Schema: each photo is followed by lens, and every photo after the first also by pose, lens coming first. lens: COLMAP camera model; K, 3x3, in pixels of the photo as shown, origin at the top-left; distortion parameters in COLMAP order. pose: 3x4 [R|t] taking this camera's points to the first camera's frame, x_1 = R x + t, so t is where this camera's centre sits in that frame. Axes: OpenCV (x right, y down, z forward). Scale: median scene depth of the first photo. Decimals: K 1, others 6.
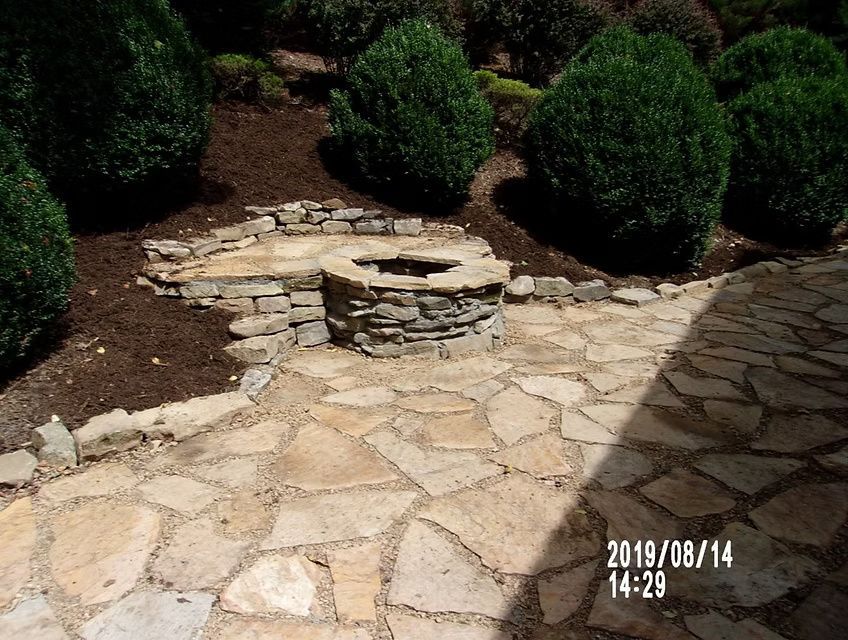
lens RADIAL K [[659.4, 0, 424.4], [0, 659.4, 320.8], [0, 0, 1]] dist [-0.028875, 0.022526]
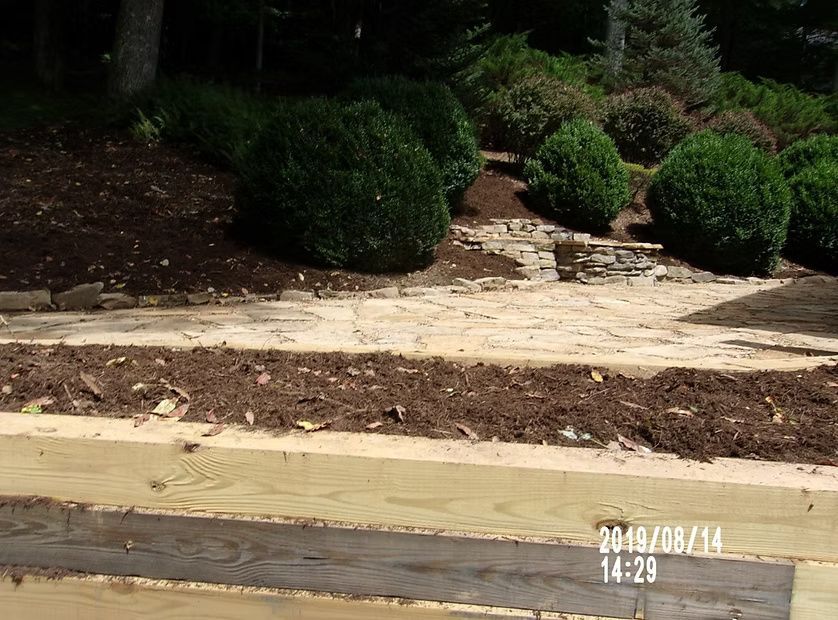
lens RADIAL K [[644.5, 0, 417.9], [0, 644.5, 309.7], [0, 0, 1]] dist [-0.002804, -0.008621]
pose [[0.995424, 0.024876, -0.092264, -0.296773], [-0.042653, 0.979669, -0.196036, 0.382753], [0.085512, 0.199075, 0.976246, -0.574322]]
